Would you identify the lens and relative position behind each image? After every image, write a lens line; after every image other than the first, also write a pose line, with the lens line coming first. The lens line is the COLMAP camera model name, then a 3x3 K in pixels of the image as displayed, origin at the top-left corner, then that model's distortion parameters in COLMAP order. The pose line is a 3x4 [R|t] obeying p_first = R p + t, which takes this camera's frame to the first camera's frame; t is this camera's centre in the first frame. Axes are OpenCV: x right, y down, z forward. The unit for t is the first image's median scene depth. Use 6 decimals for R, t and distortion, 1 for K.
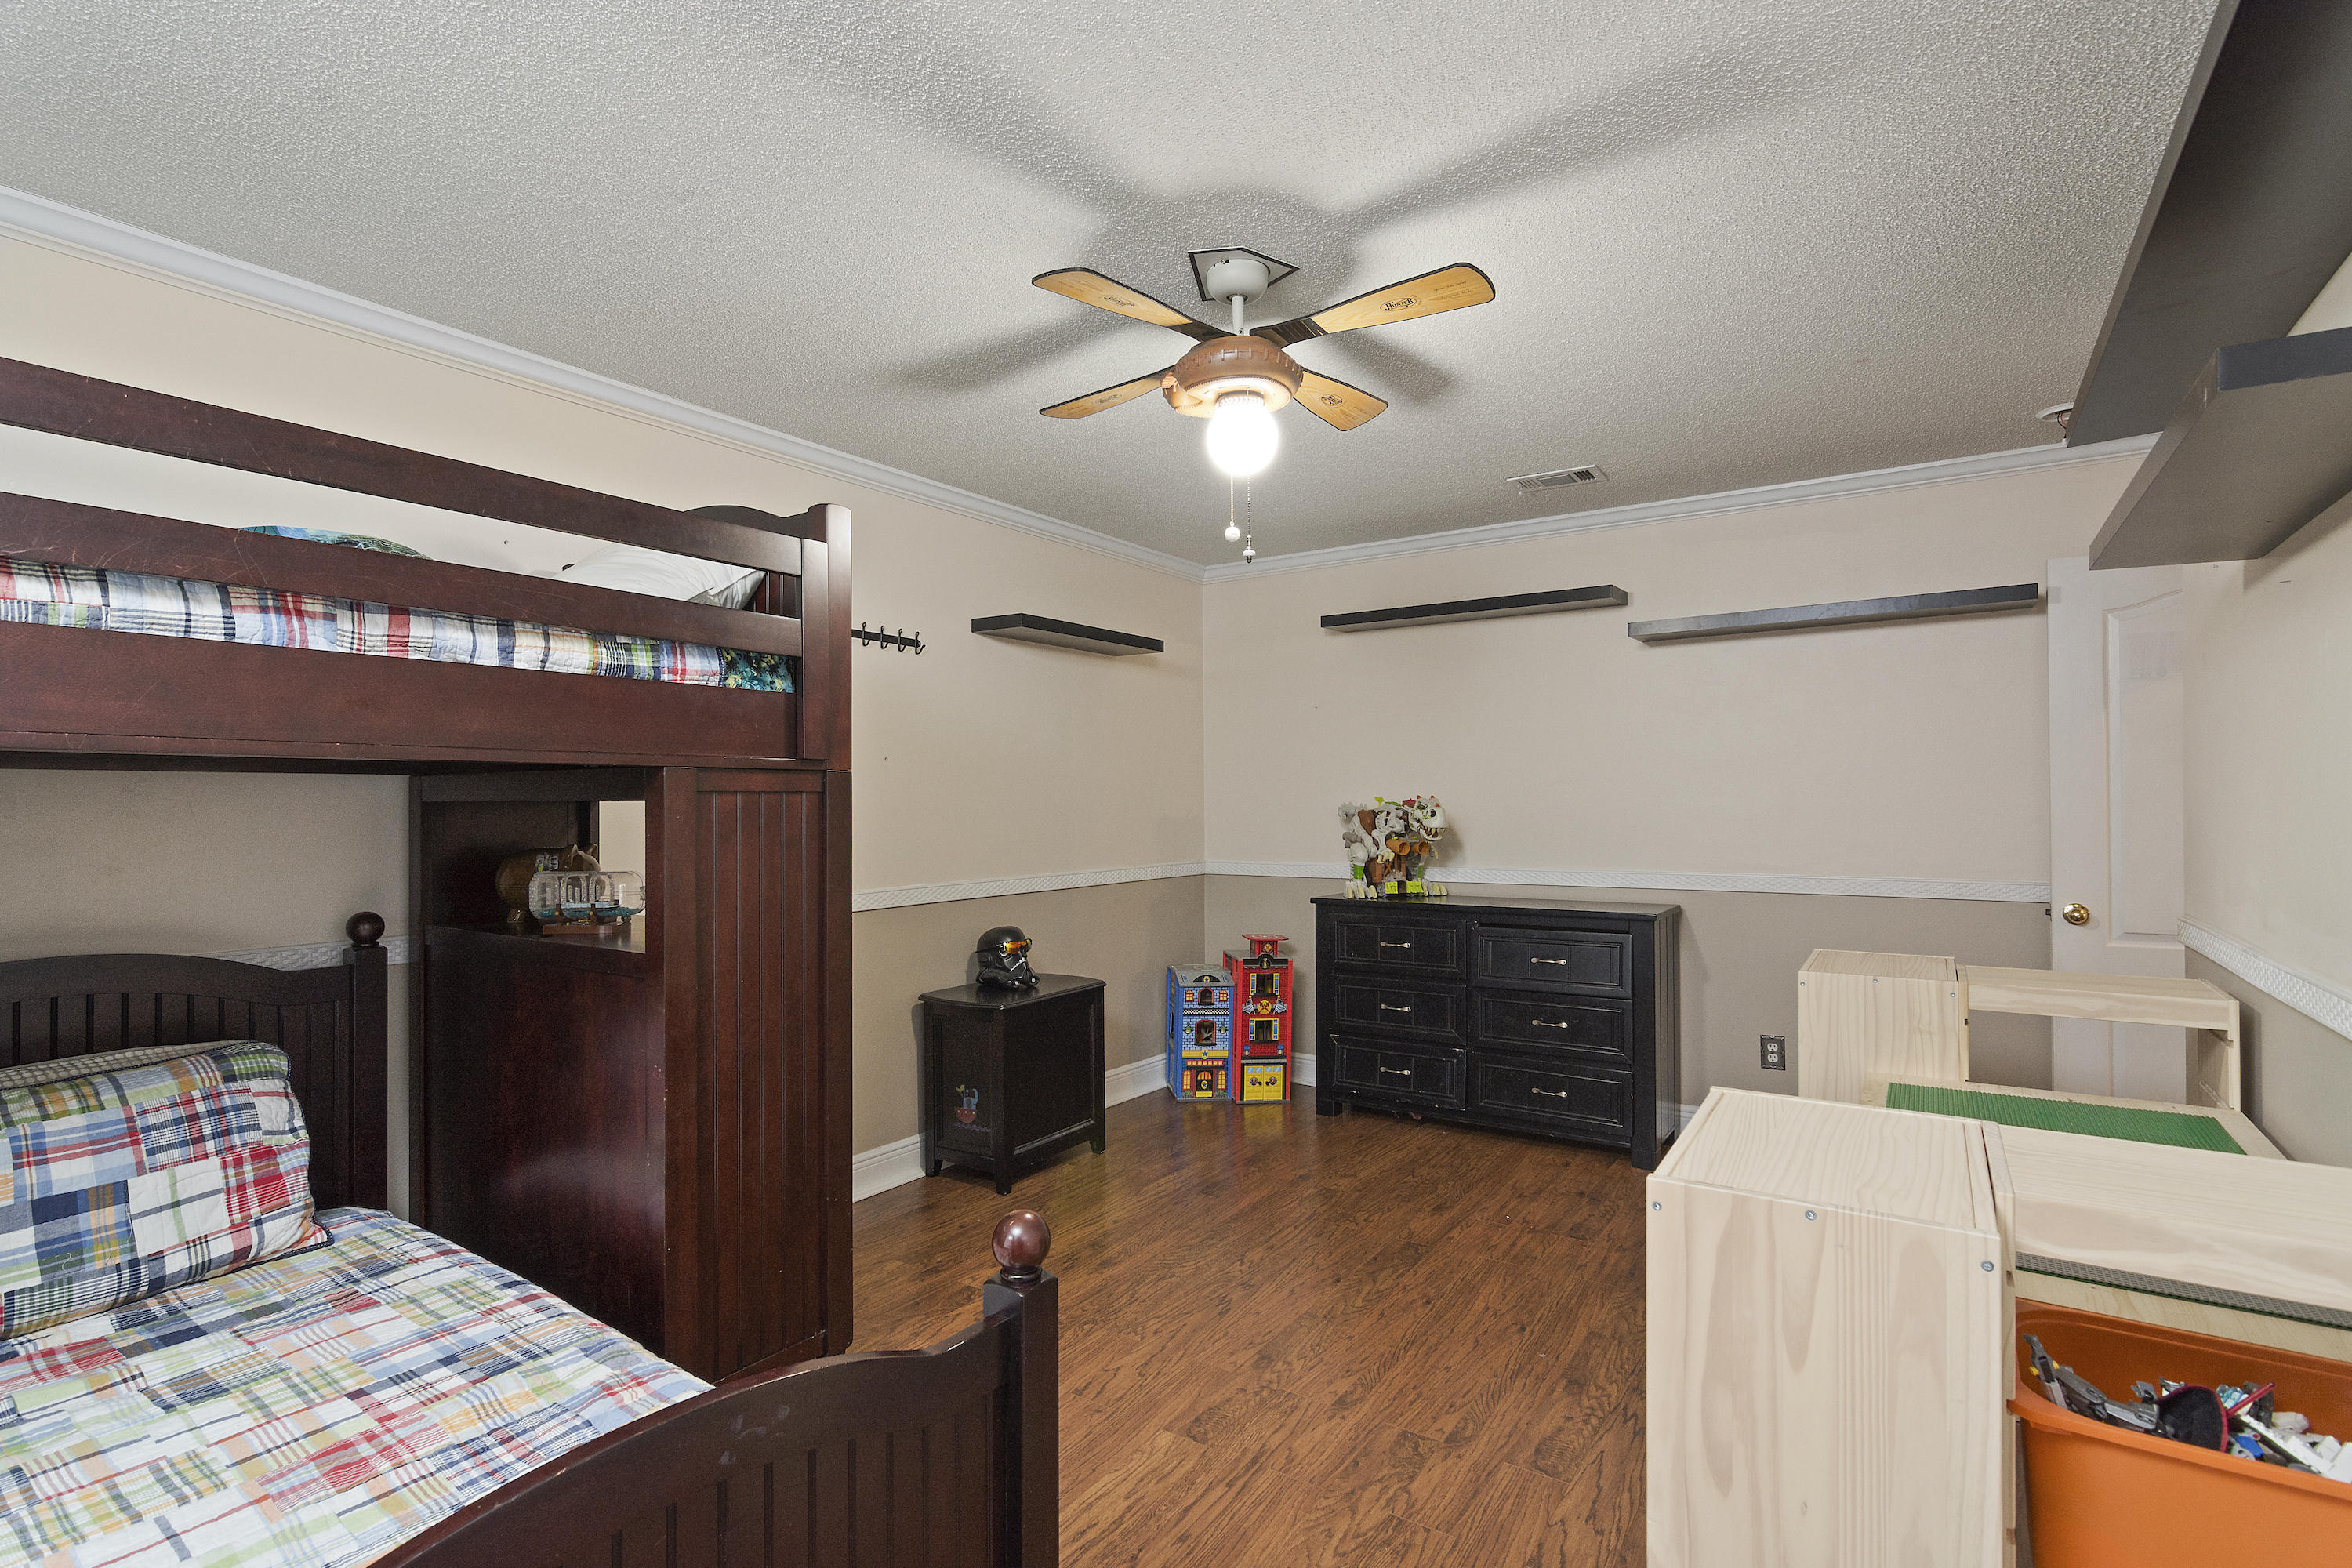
lens RADIAL K [[1128.7, 0, 1170.2], [0, 1128.7, 782.9], [0, 0, 1]] dist [-0.005607, 0.001831]
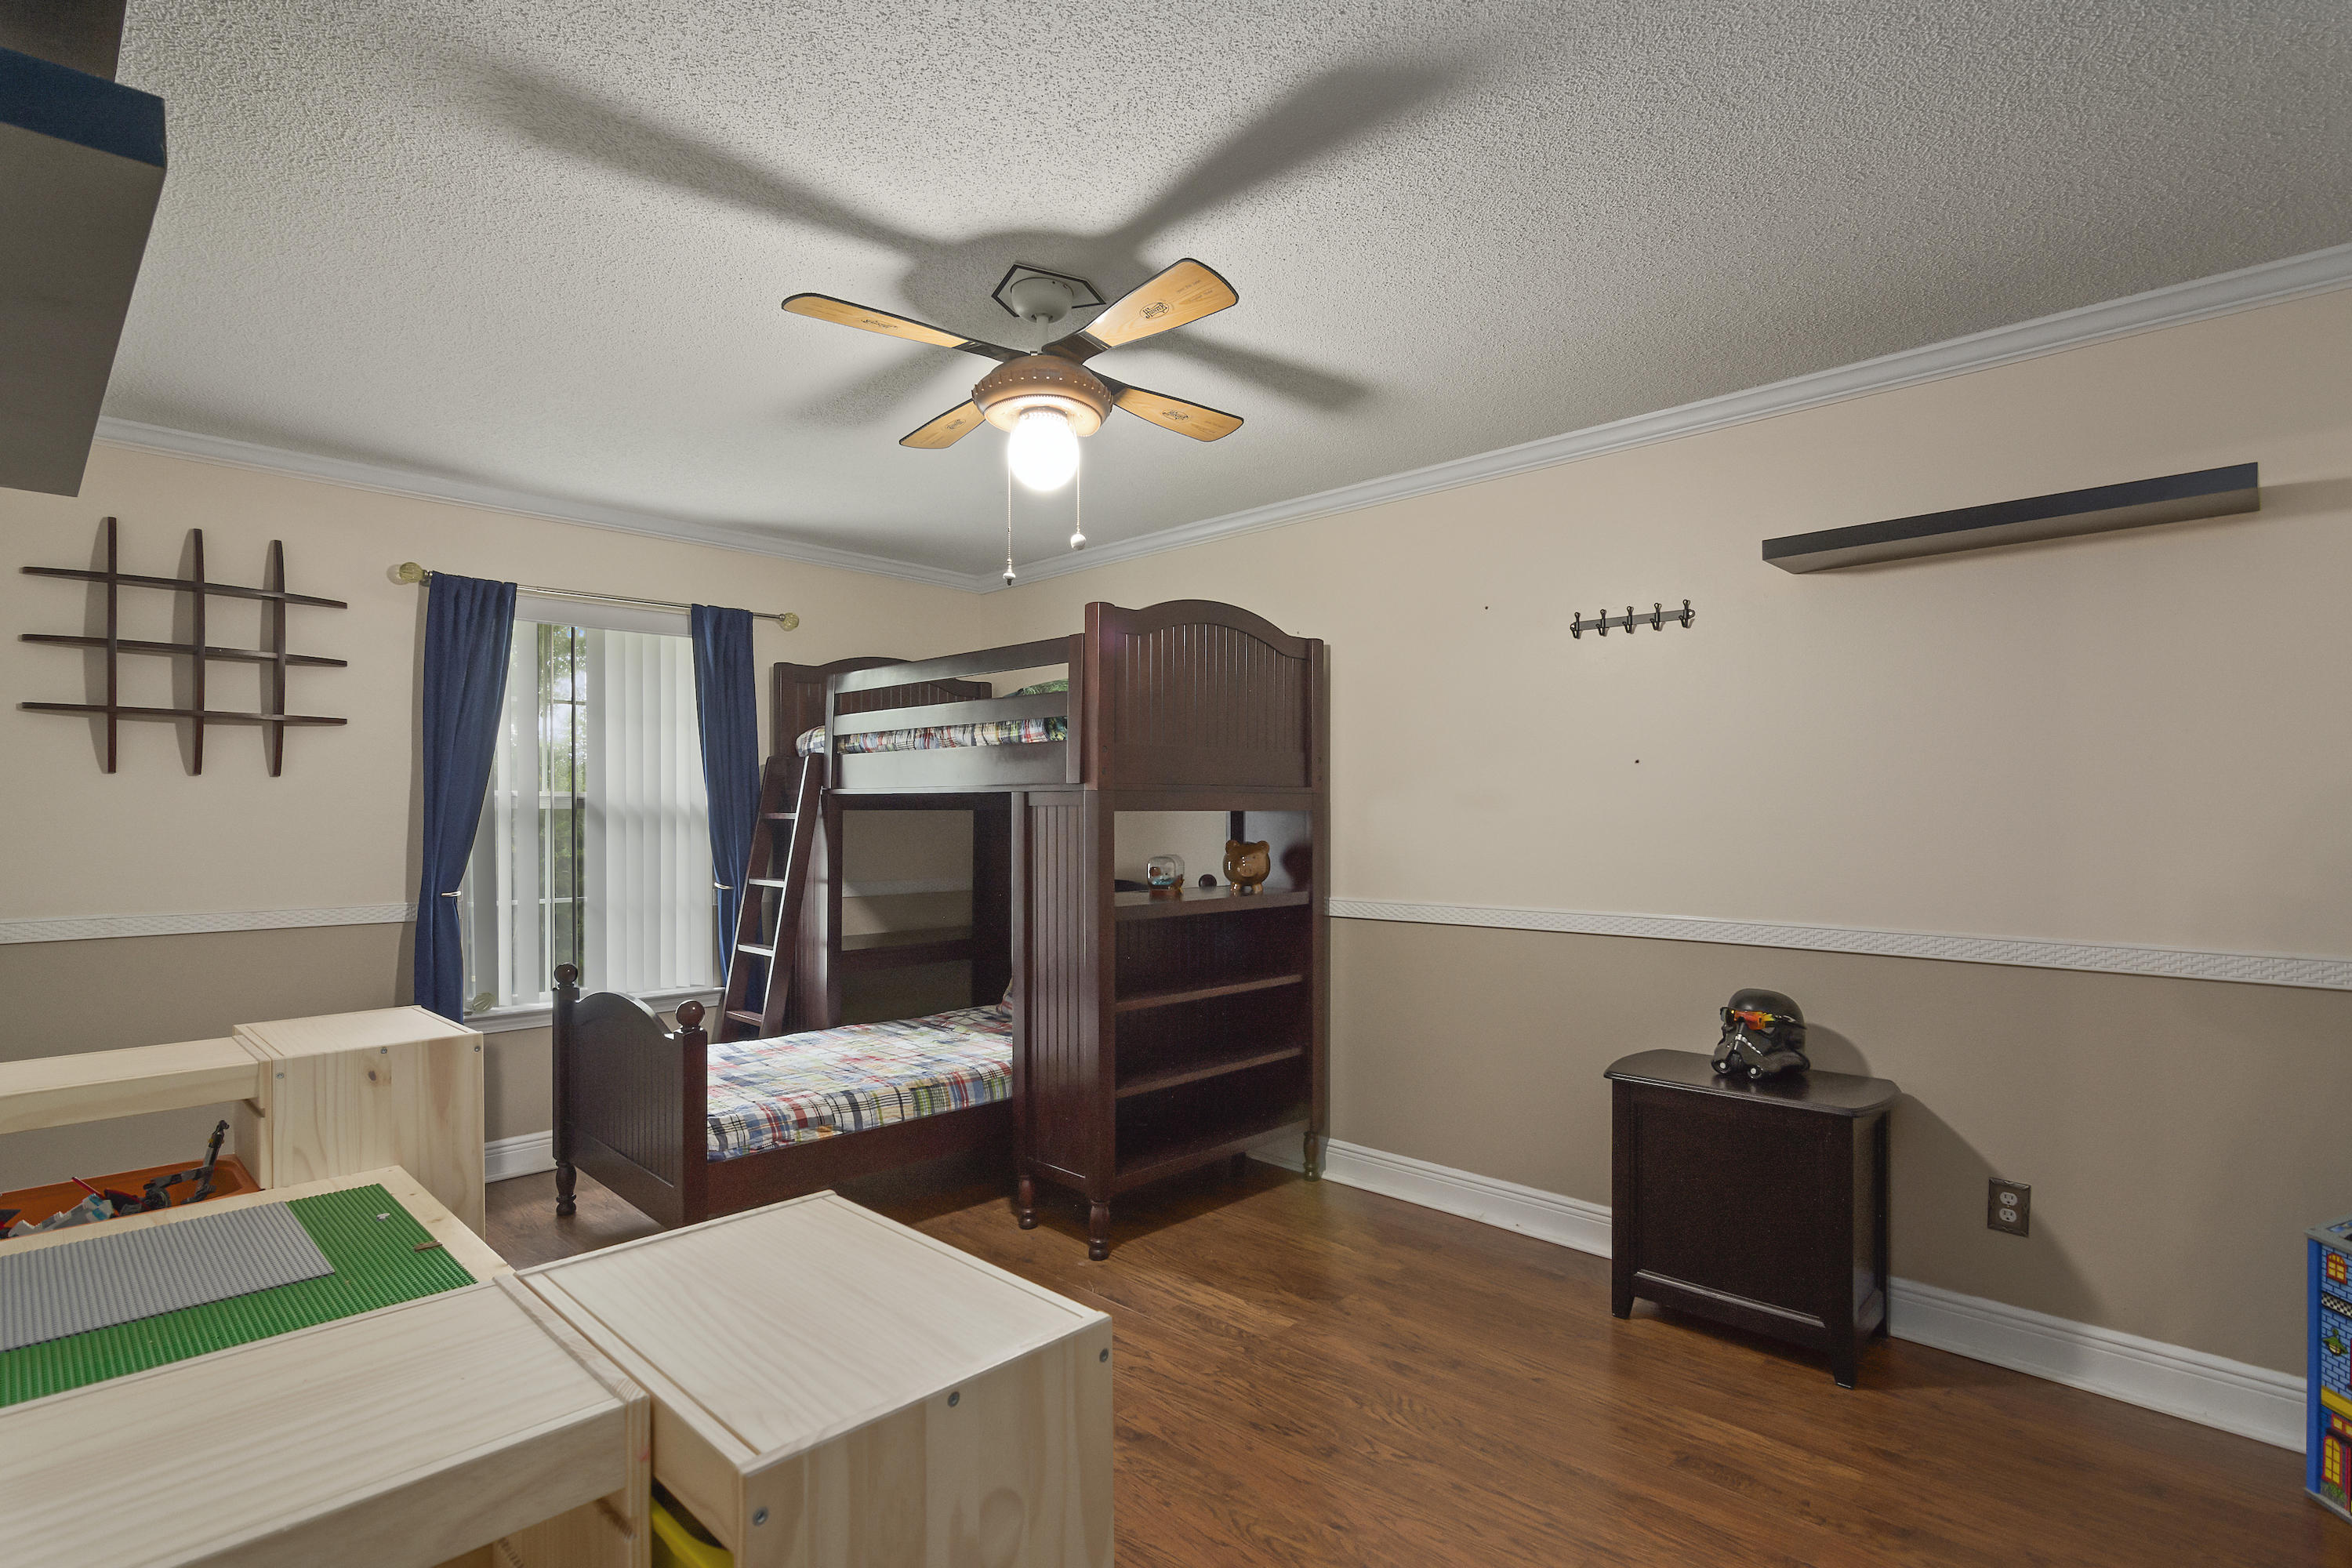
lens RADIAL K [[1128.7, 0, 1172.5], [0, 1128.7, 806.8], [0, 0, 1]] dist [-0.005607, 0.001831]
pose [[-0.176165, -0.003111, -0.984356, 0.783305], [0.014630, 0.999876, -0.005778, 0.014217], [0.984252, -0.015419, -0.176097, 0.973779]]
